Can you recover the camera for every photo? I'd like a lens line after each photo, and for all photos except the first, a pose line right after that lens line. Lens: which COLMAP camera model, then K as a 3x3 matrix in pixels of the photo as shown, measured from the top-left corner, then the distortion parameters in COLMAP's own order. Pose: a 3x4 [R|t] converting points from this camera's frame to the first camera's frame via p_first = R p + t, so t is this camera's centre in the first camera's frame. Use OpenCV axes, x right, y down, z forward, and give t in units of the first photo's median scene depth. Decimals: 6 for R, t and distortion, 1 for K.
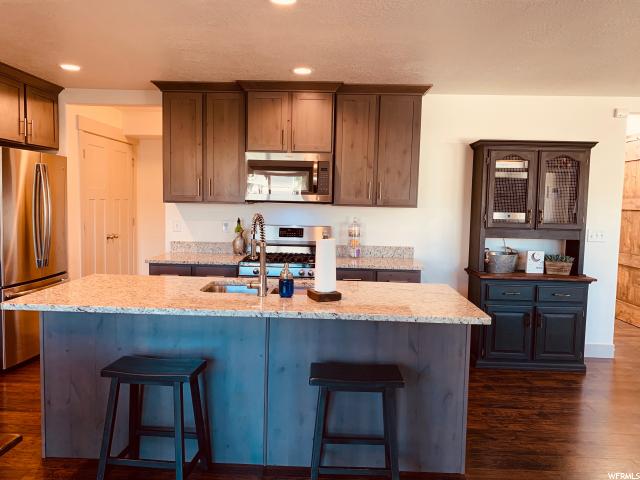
lens RADIAL K [[495.0, 0, 320.0], [0, 495.0, 240.0], [0, 0, 1]] dist [0.103043, -0.139181]
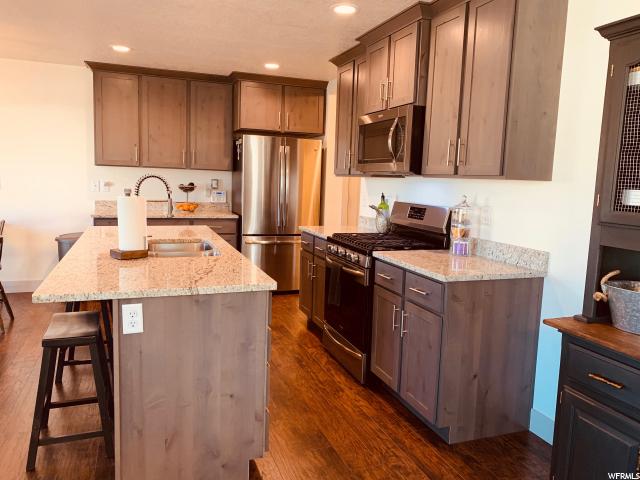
lens RADIAL K [[495.0, 0, 320.0], [0, 495.0, 240.0], [0, 0, 1]] dist [0.103043, -0.139181]
pose [[0.378519, 0.106881, -0.919402, 0.617814], [-0.091480, 0.992767, 0.077747, -0.020237], [0.921062, 0.054678, 0.385559, 0.555726]]
